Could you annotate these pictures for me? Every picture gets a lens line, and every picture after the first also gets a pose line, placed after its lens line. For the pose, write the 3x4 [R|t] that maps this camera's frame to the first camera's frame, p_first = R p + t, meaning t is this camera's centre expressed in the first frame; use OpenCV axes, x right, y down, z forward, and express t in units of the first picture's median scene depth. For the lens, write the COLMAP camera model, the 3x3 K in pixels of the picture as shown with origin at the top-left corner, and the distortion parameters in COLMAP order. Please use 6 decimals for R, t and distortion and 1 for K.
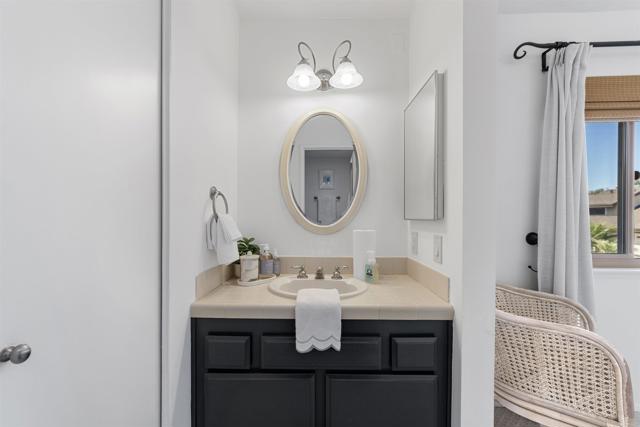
lens RADIAL K [[250.0, 0, 319.5], [0, 250.0, 217.9], [0, 0, 1]] dist [-0.001780, 0.000105]
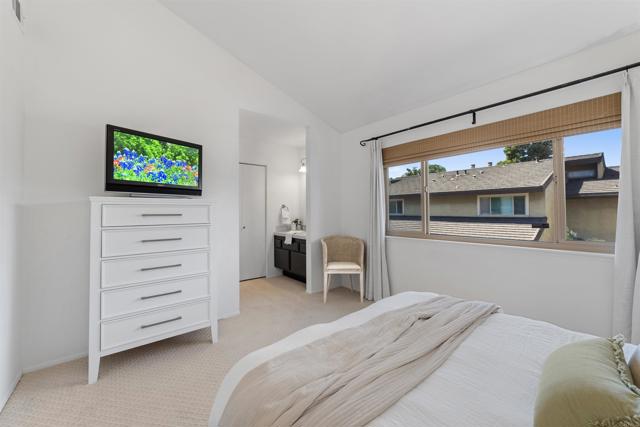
lens RADIAL K [[250.0, 0, 320.9], [0, 250.0, 210.1], [0, 0, 1]] dist [-0.001780, 0.000105]
pose [[0.654737, -0.009935, -0.755792, 3.142229], [0.003593, 0.999943, -0.010032, 0.002449], [0.755849, 0.003853, 0.654735, -1.179709]]
